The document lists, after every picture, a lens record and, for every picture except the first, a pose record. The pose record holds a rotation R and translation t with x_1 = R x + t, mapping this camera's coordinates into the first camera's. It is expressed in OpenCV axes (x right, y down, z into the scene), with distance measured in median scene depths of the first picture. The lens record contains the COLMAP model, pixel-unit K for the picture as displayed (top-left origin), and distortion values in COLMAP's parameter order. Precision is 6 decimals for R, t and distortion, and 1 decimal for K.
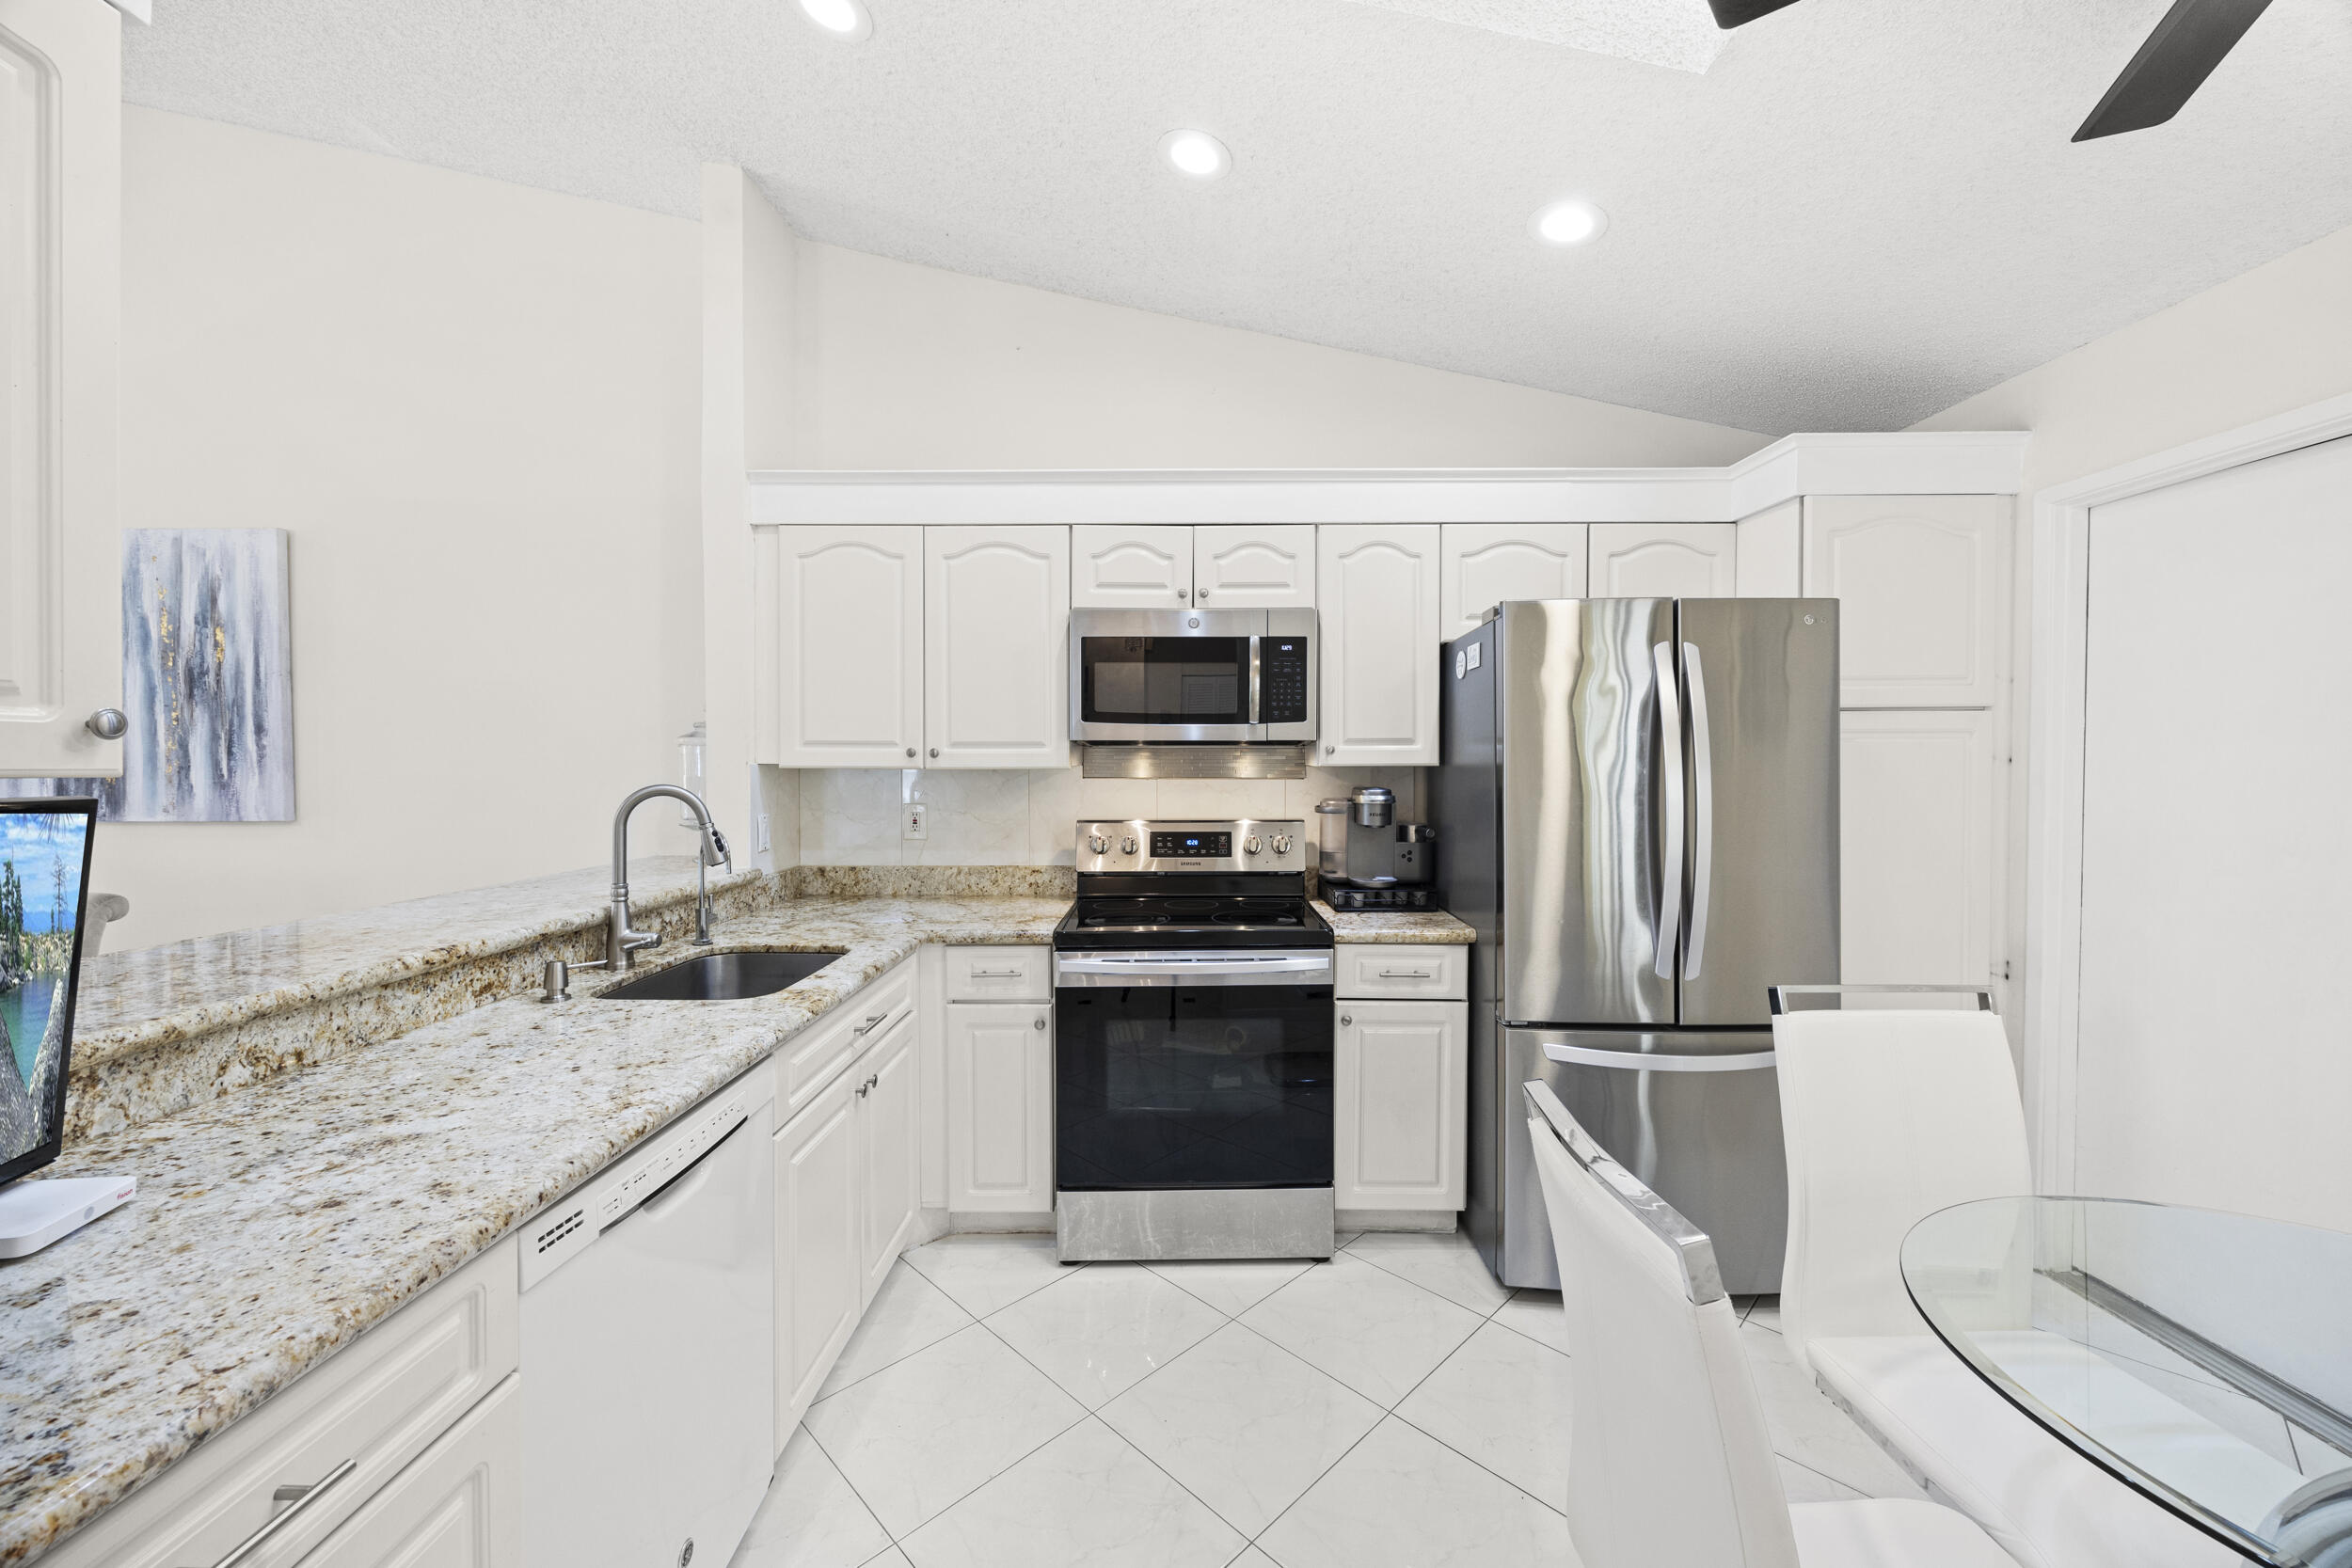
lens RADIAL K [[902.9, 0, 1174.8], [0, 902.9, 776.2], [0, 0, 1]] dist [-0.002062, 0.000625]
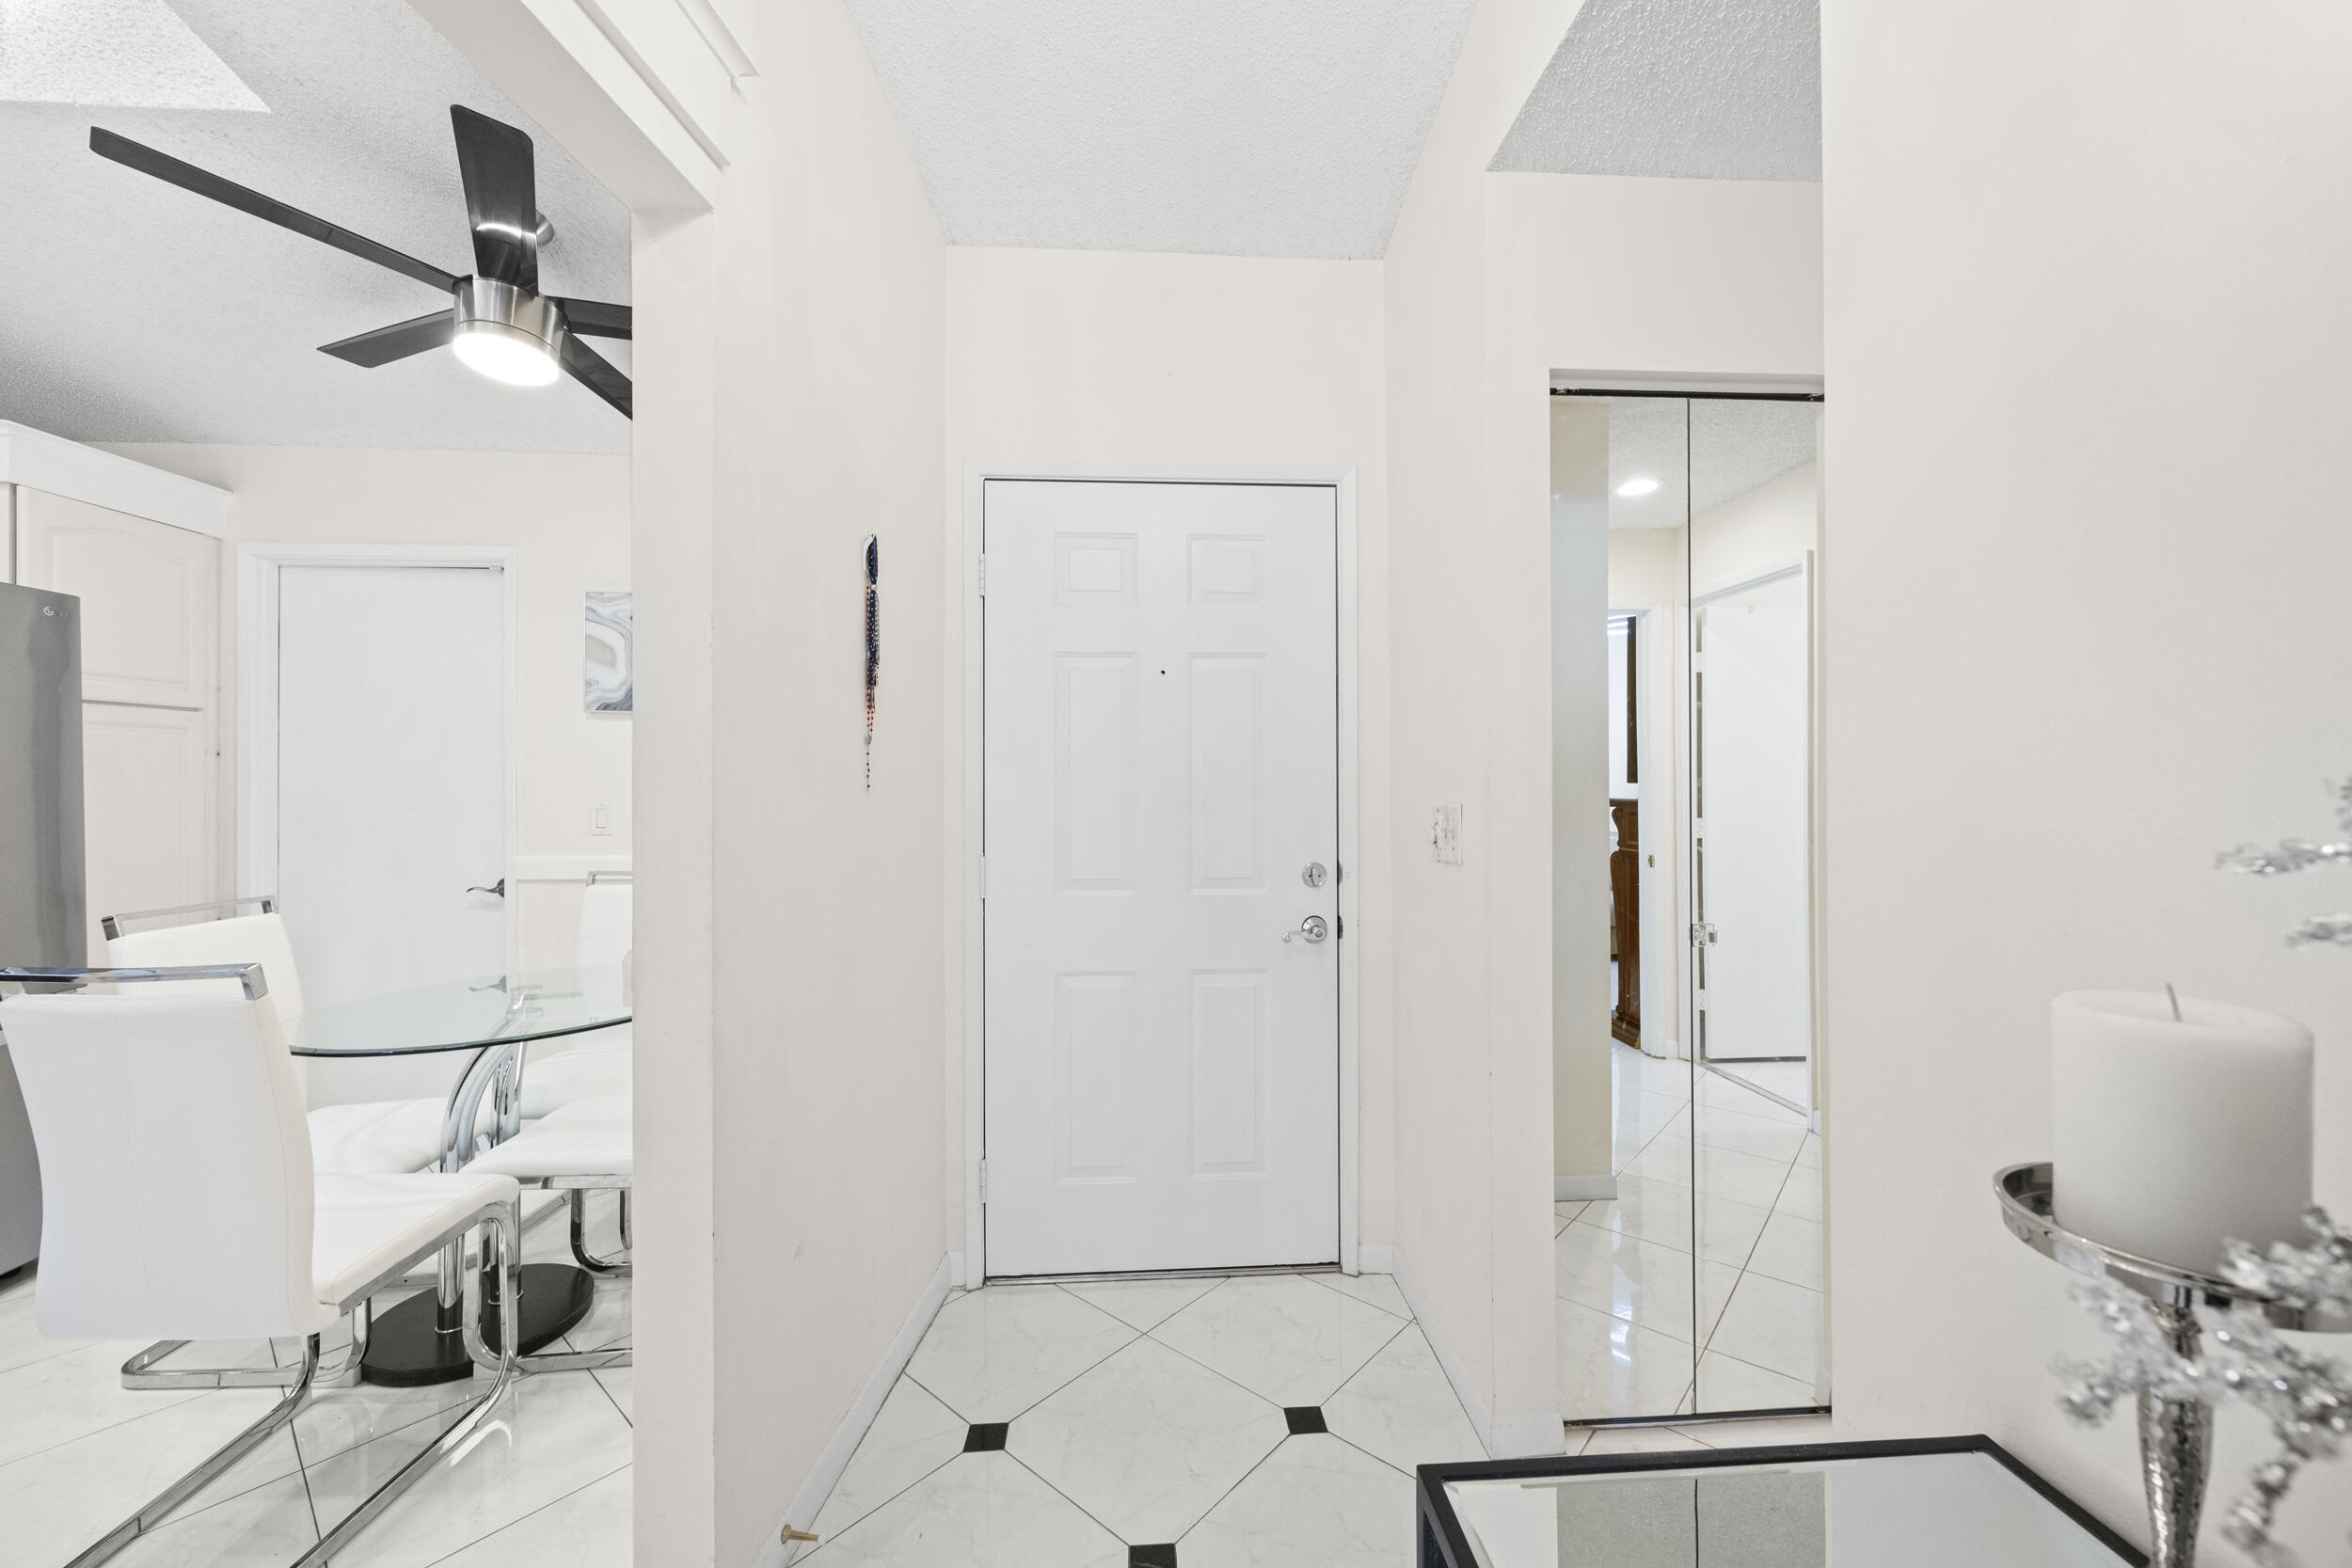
lens RADIAL K [[902.9, 0, 1176.0], [0, 902.9, 780.2], [0, 0, 1]] dist [-0.002062, 0.000625]
pose [[-0.069087, 0.004430, 0.997601, -0.403027], [0.014370, 0.999891, -0.003445, 0.043027], [-0.997507, 0.014098, -0.069143, -0.226005]]
